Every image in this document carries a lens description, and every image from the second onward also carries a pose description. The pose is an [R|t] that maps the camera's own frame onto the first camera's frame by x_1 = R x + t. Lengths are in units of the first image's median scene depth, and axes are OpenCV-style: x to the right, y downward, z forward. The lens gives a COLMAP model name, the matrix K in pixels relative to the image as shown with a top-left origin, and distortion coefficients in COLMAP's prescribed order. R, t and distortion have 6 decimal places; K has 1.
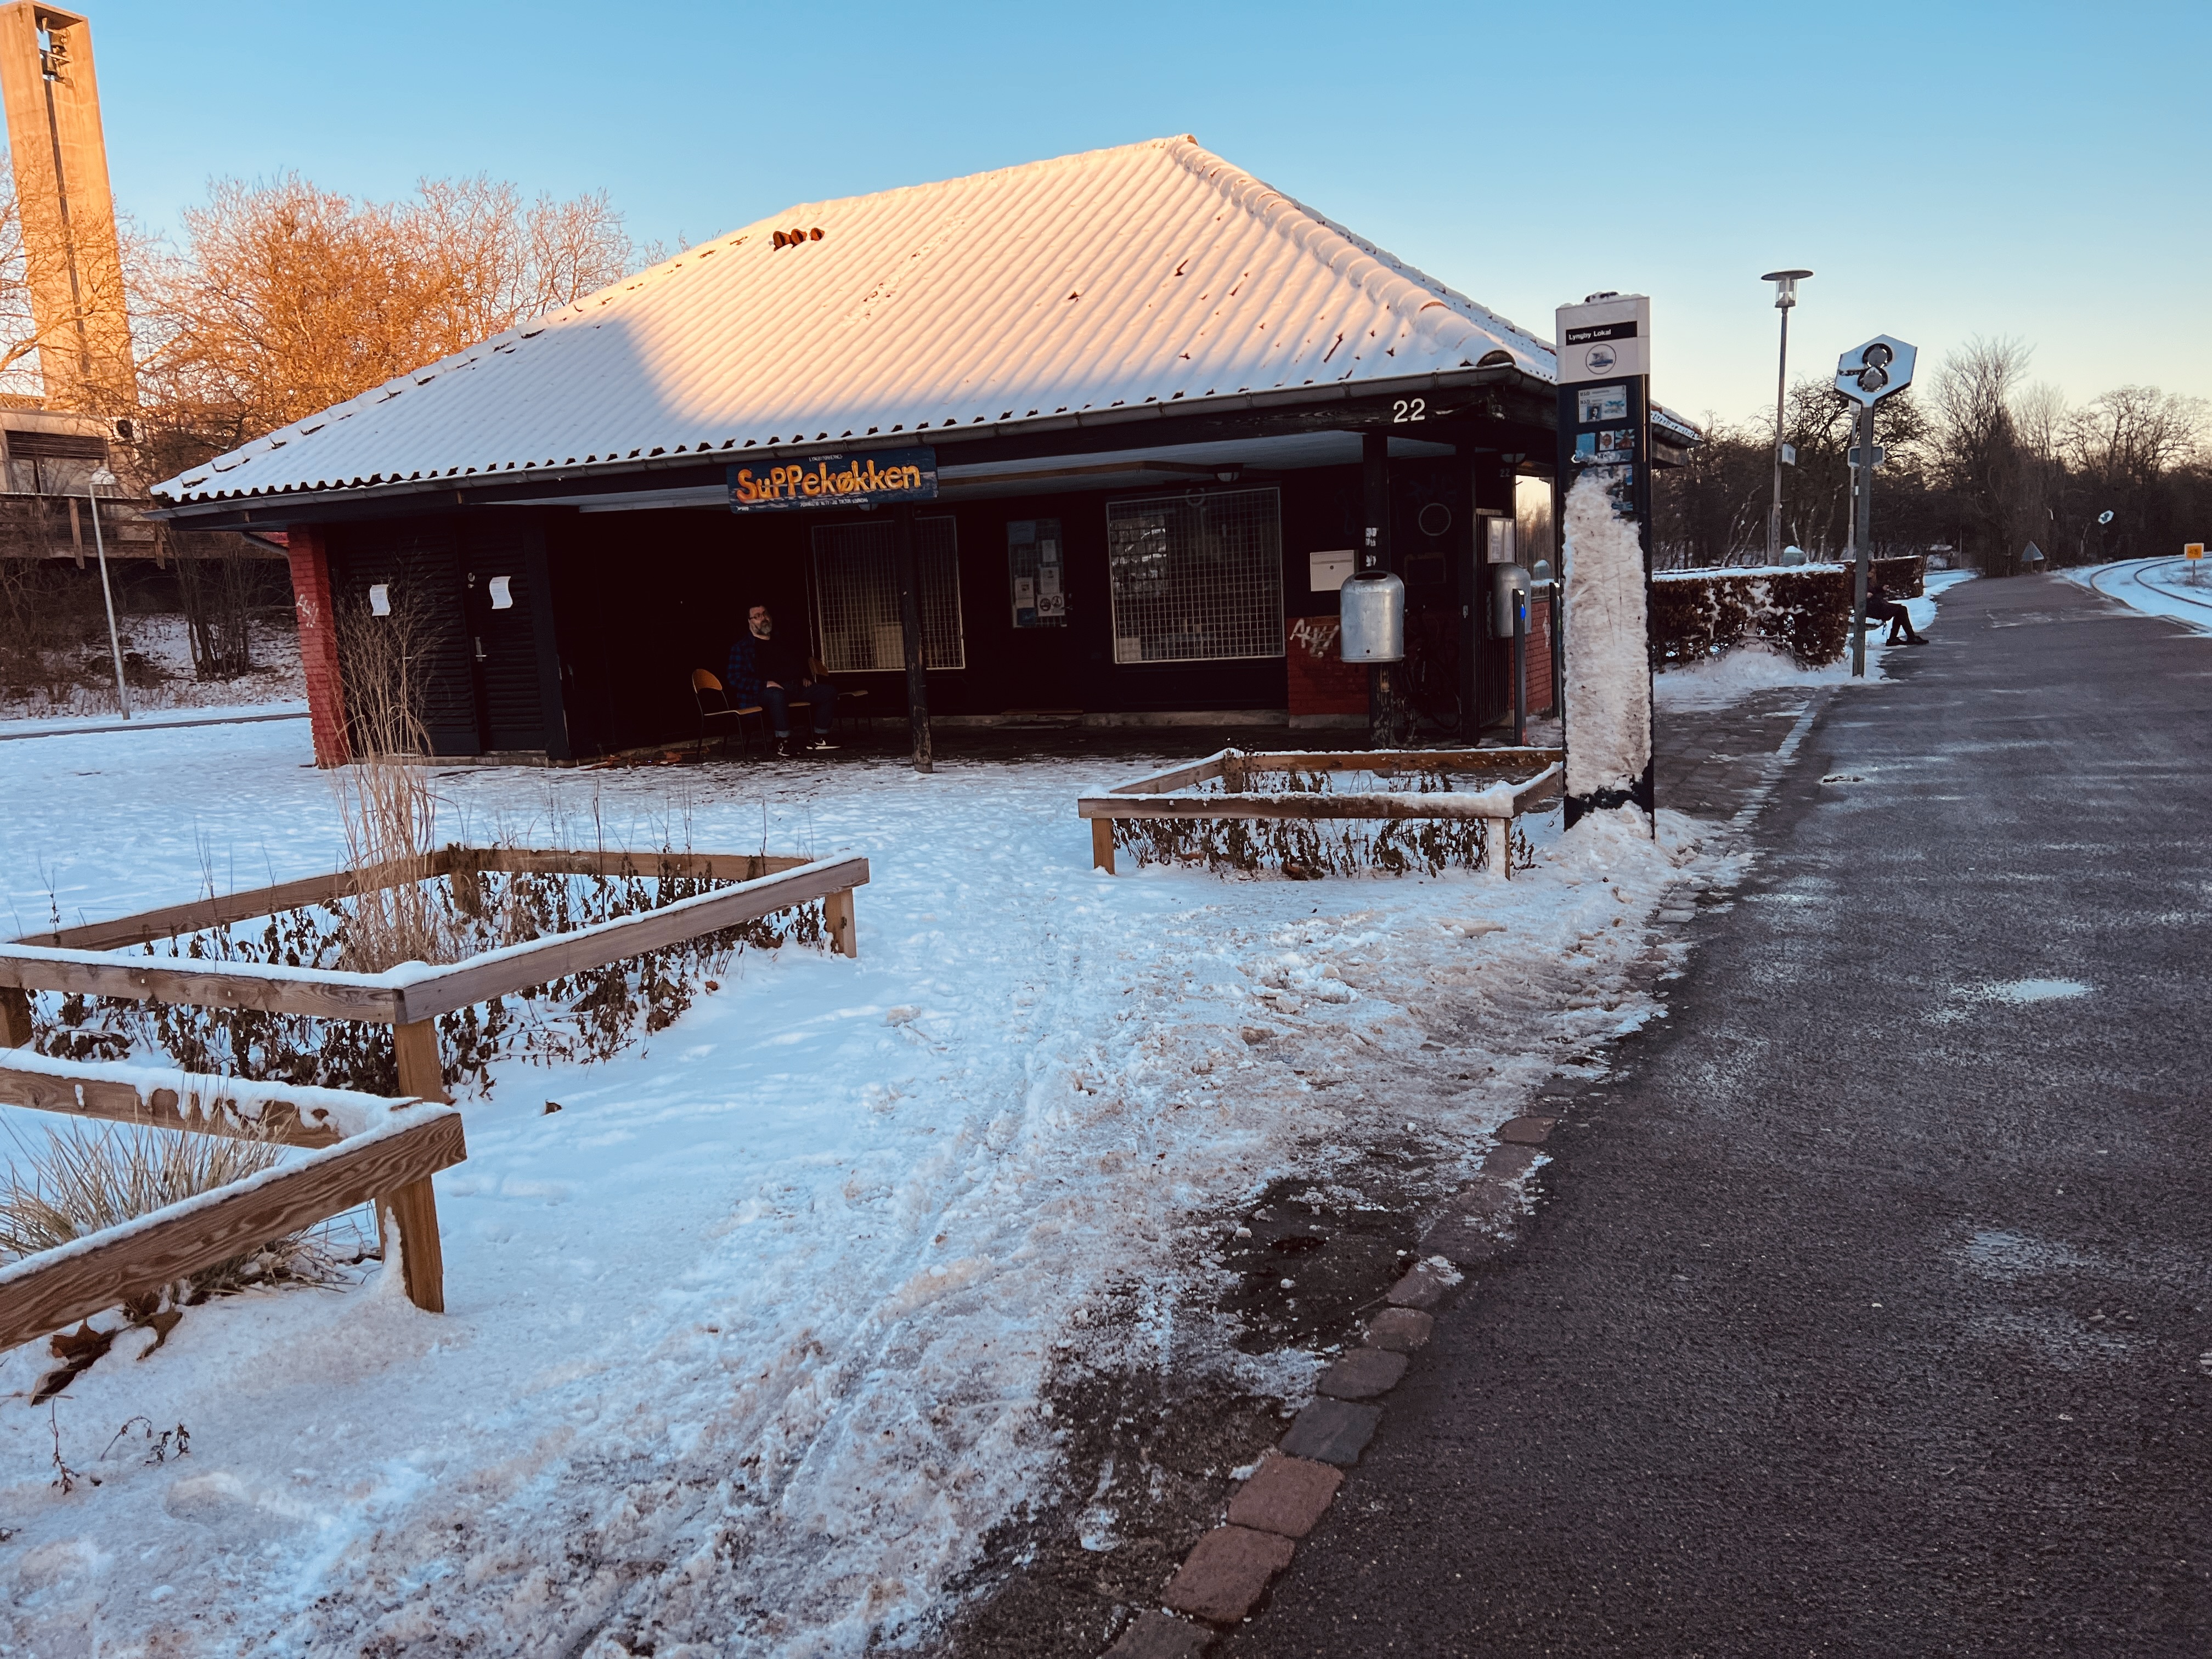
lens RADIAL K [[1633.3, 0, 1119.7], [0, 1633.3, 852.3], [0, 0, 1]] dist [0.057976, -0.063039]
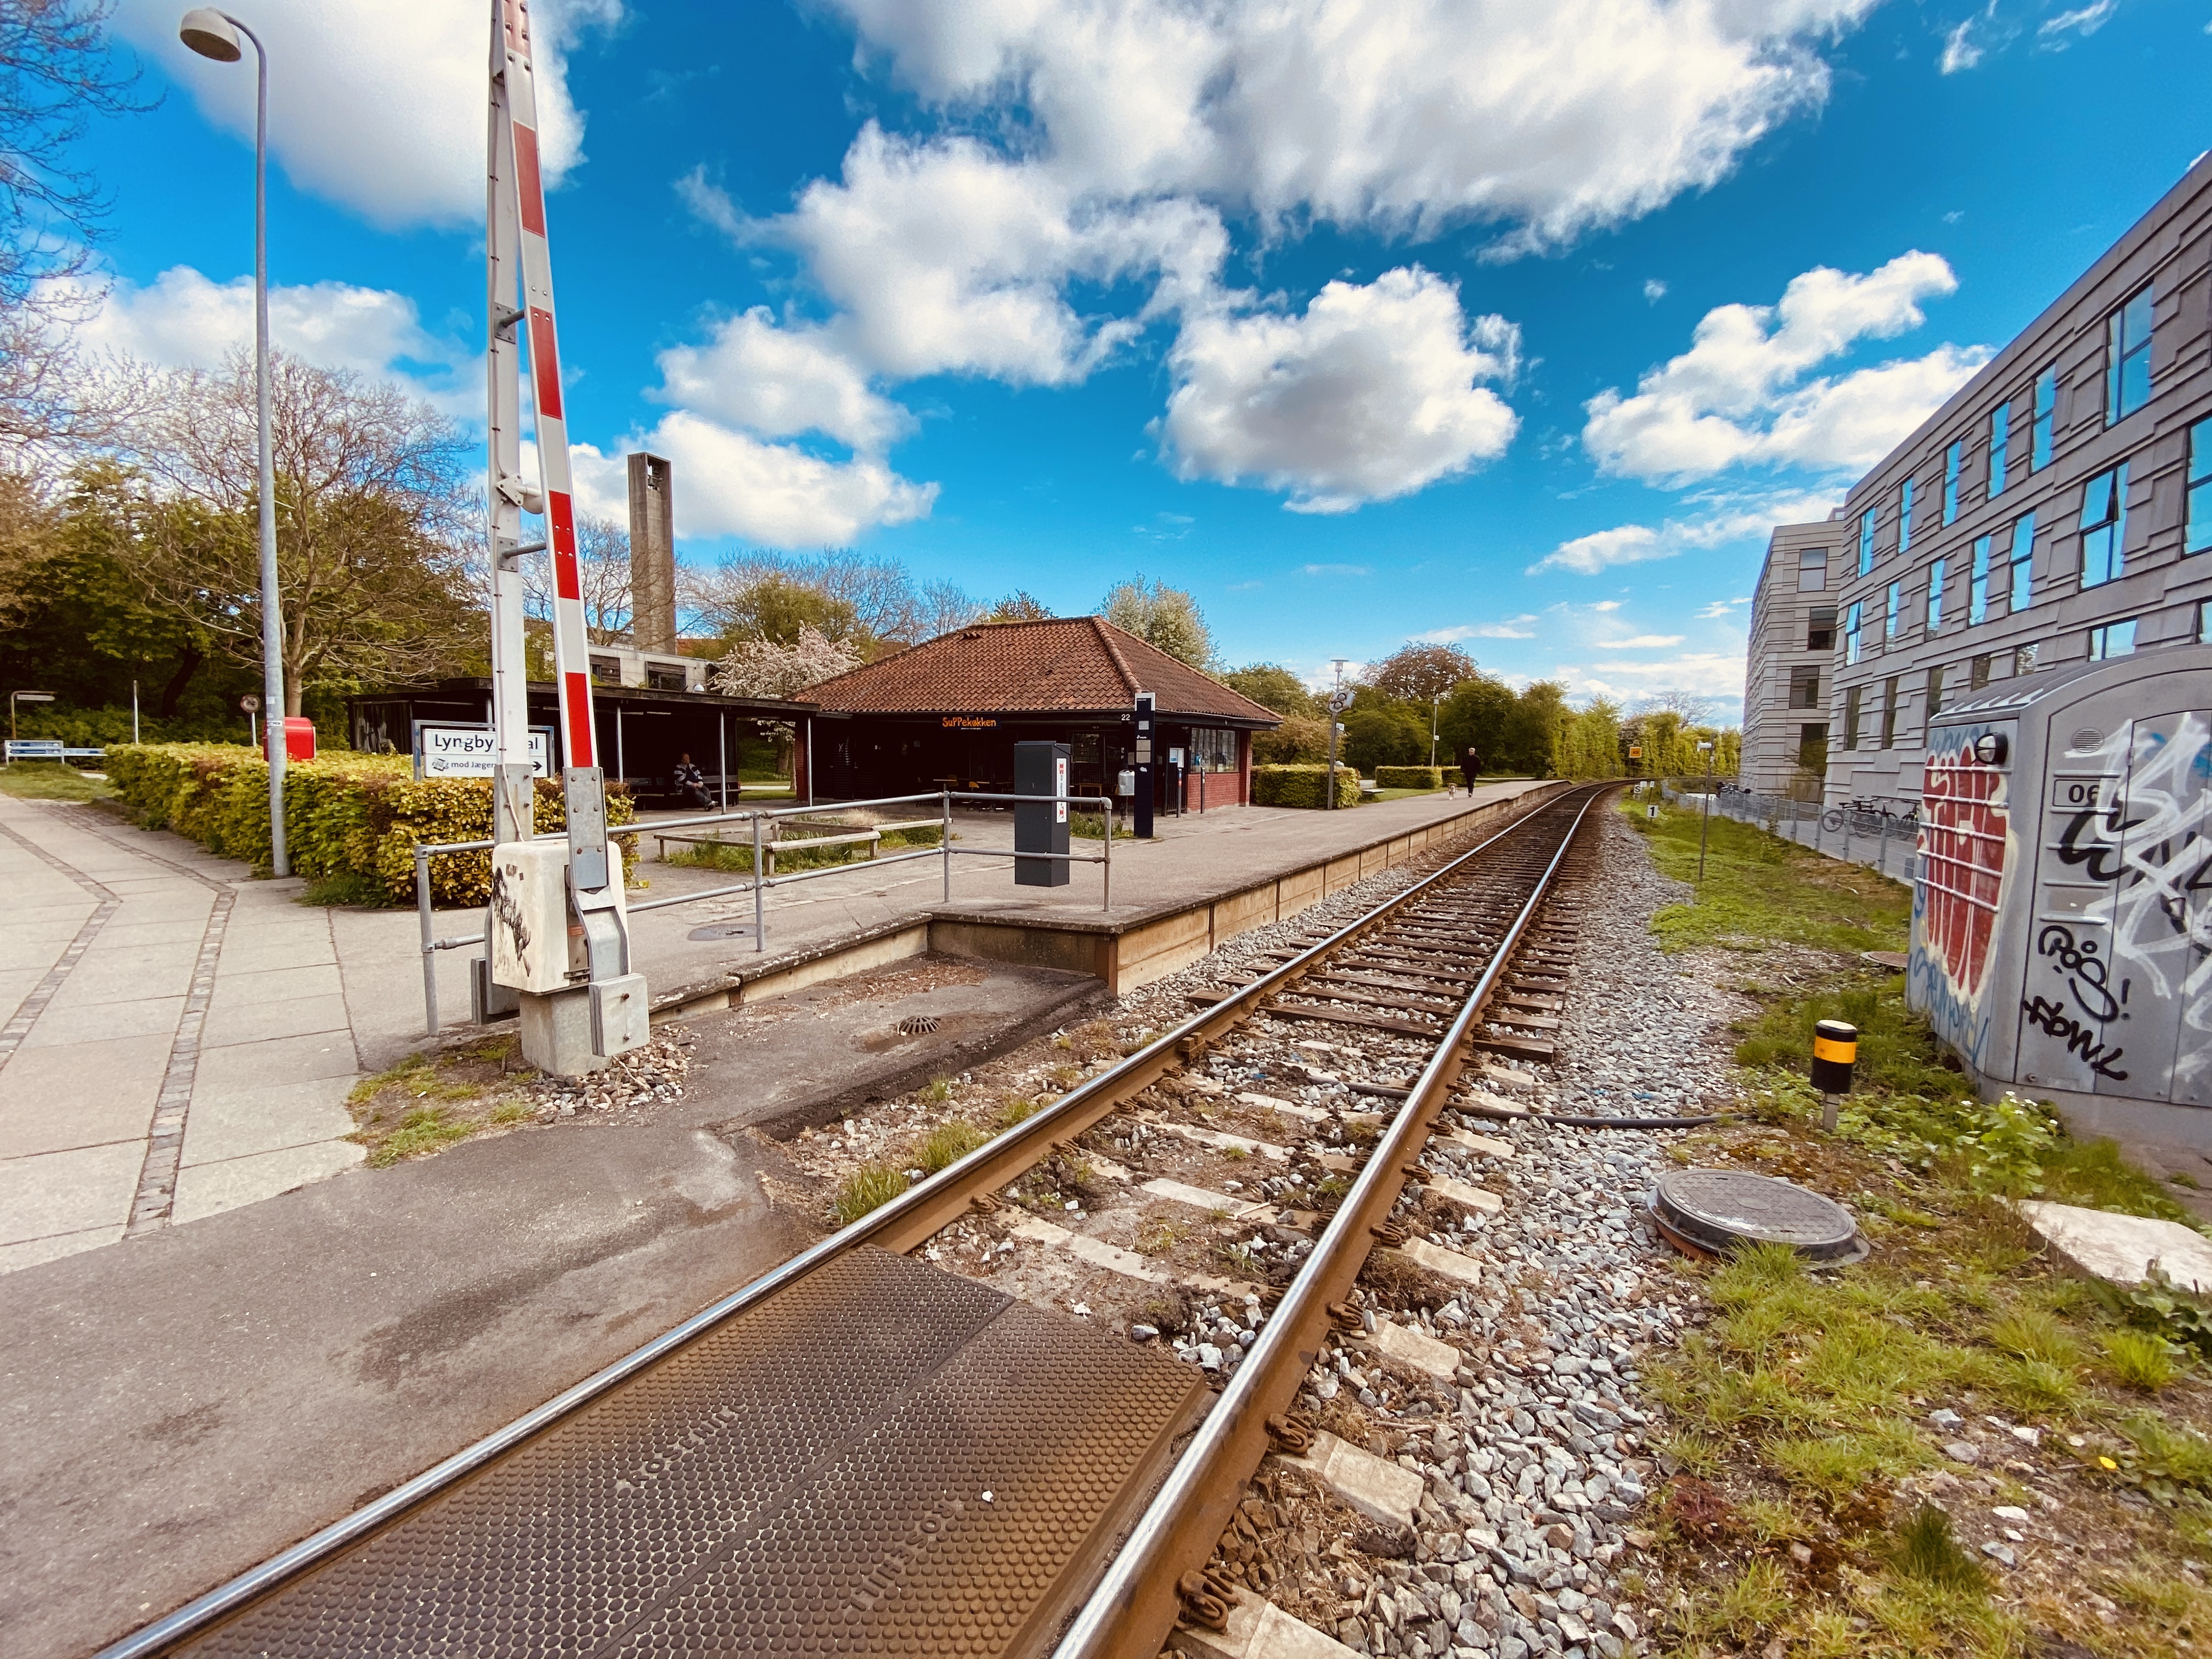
lens RADIAL K [[893.4, 0, 1105.2], [0, 893.4, 826.7], [0, 0, 1]] dist [0.014823, -0.018902]
pose [[0.996443, 0.068555, -0.049005, 0.206348], [-0.072399, 0.994037, -0.081537, 0.116483], [0.043123, 0.084794, 0.995465, -0.796723]]
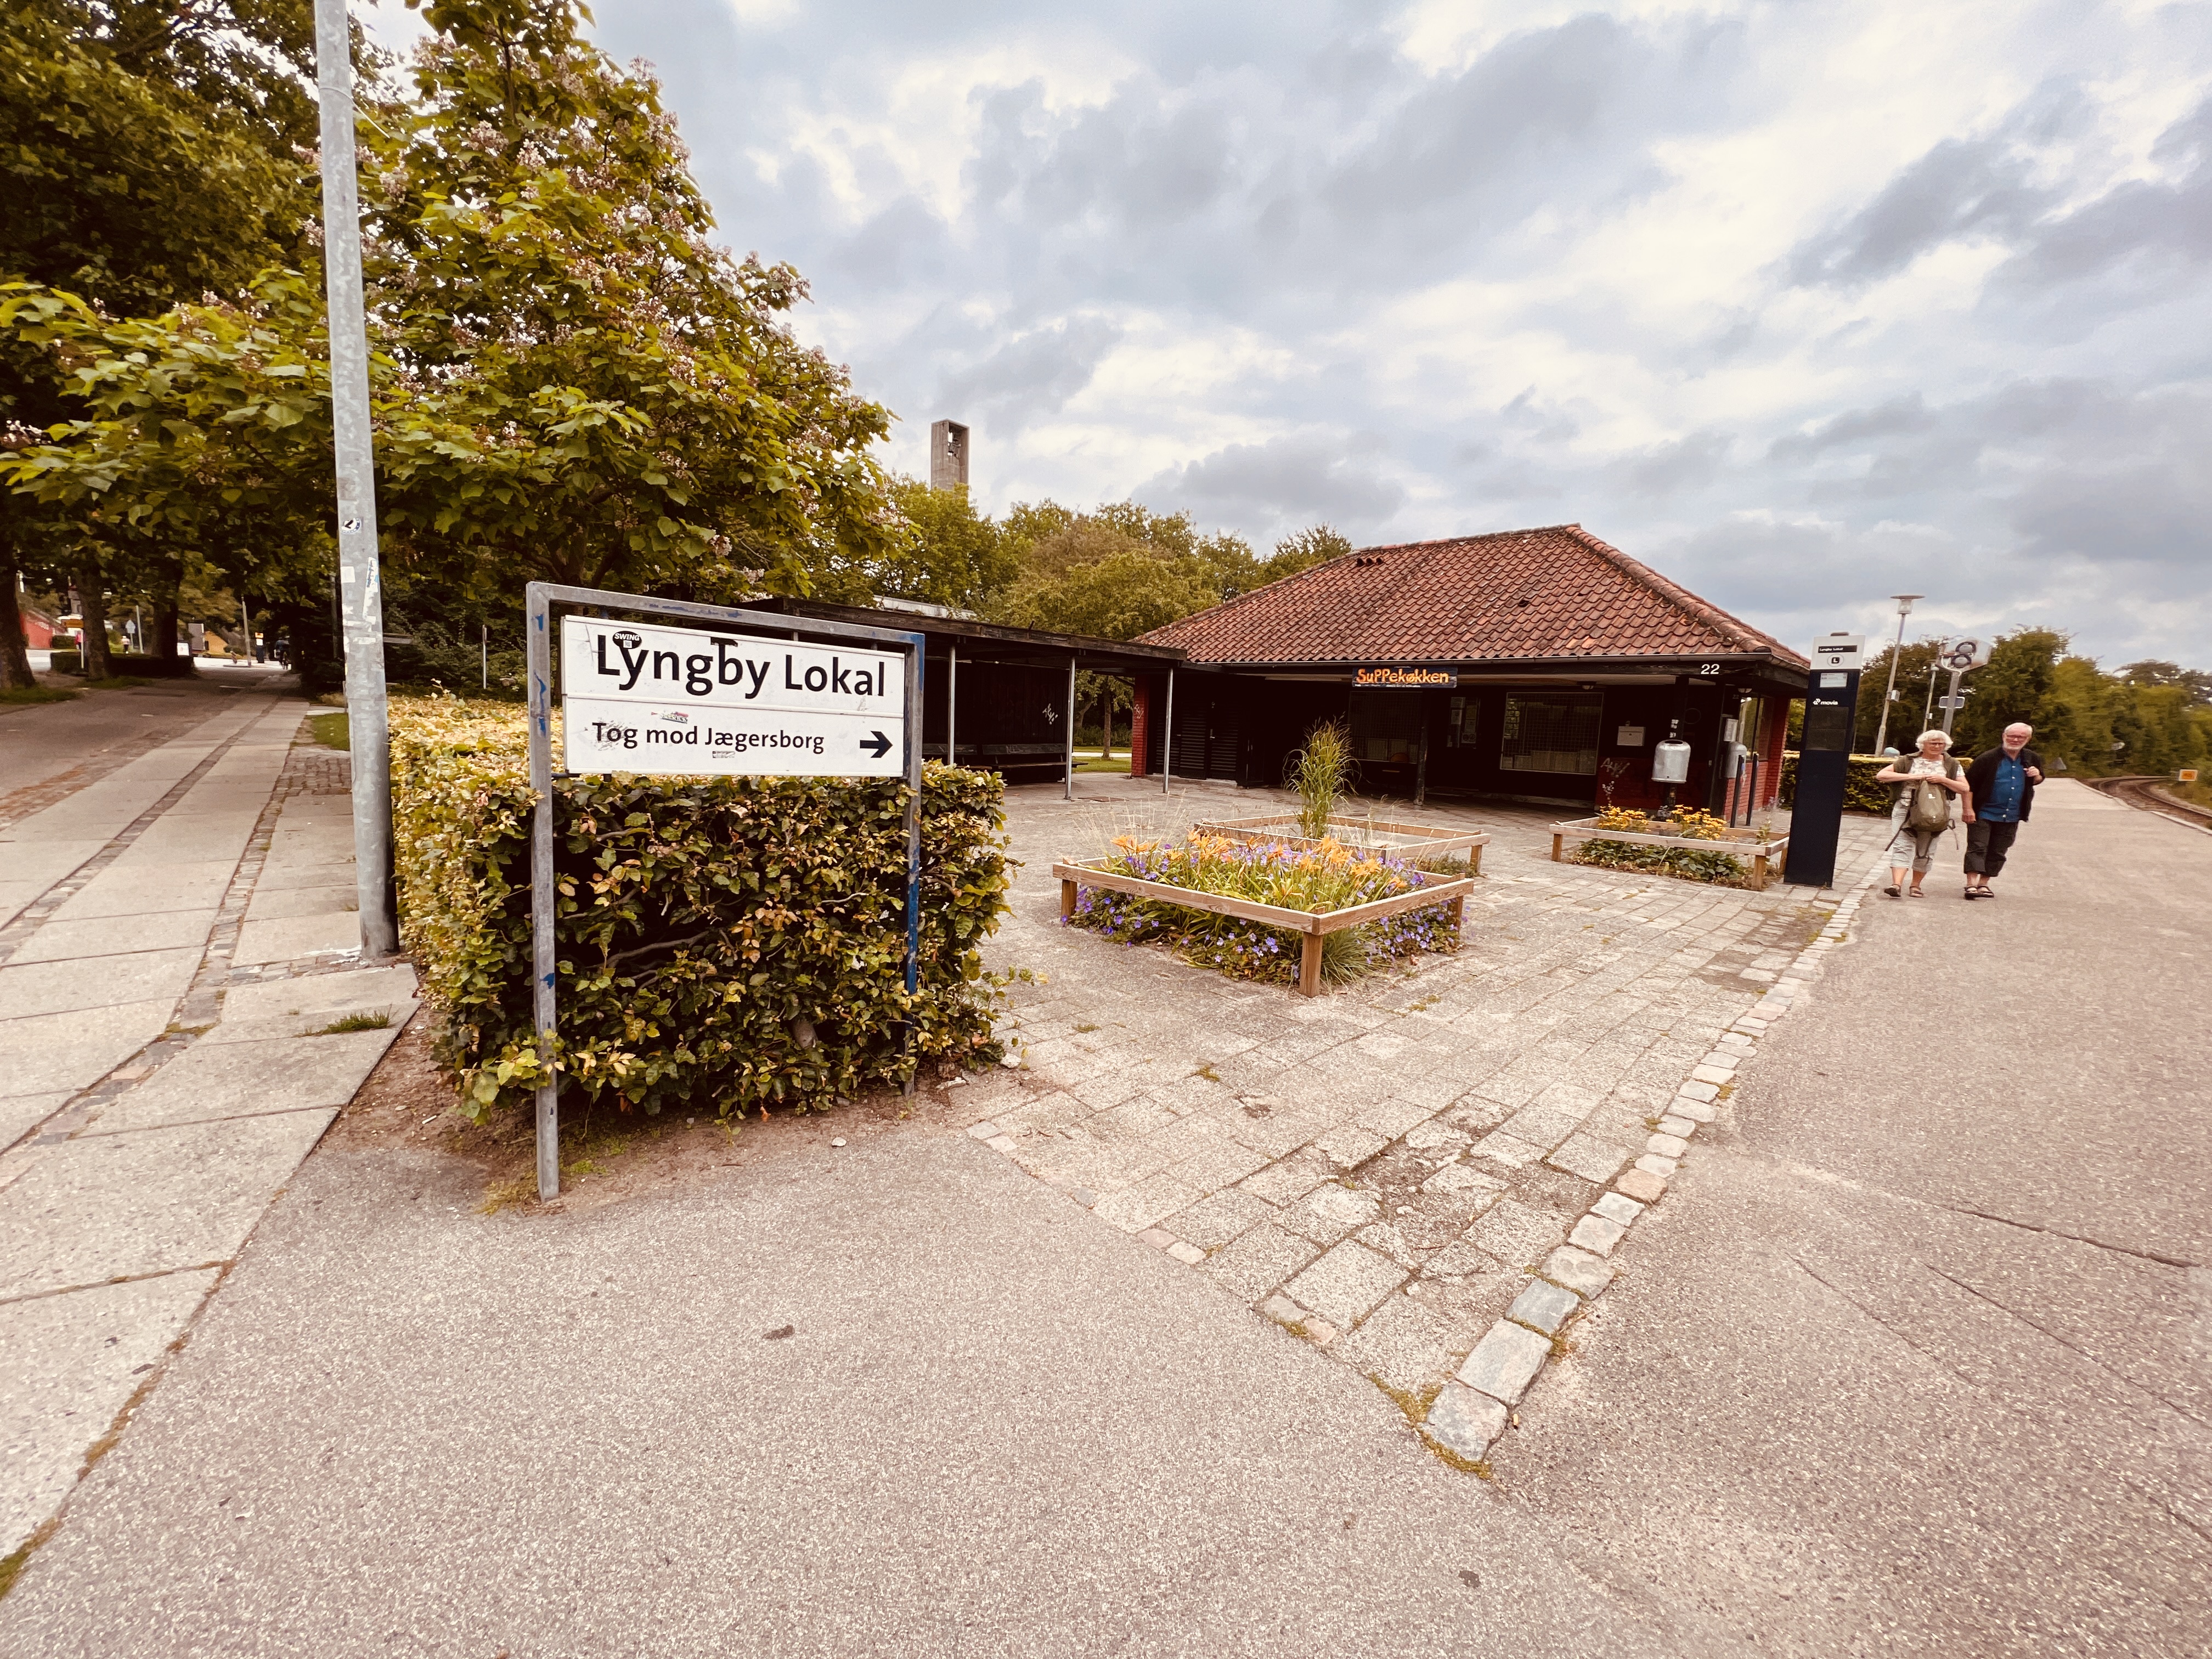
lens RADIAL K [[877.8, 0, 1102.7], [0, 877.8, 837.0], [0, 0, 1]] dist [-0.012822, 0.003479]
pose [[0.942427, 0.130445, -0.307921, -0.165246], [-0.137786, 0.990460, -0.002118, 0.057563], [0.304707, 0.044423, 0.951410, -0.292353]]
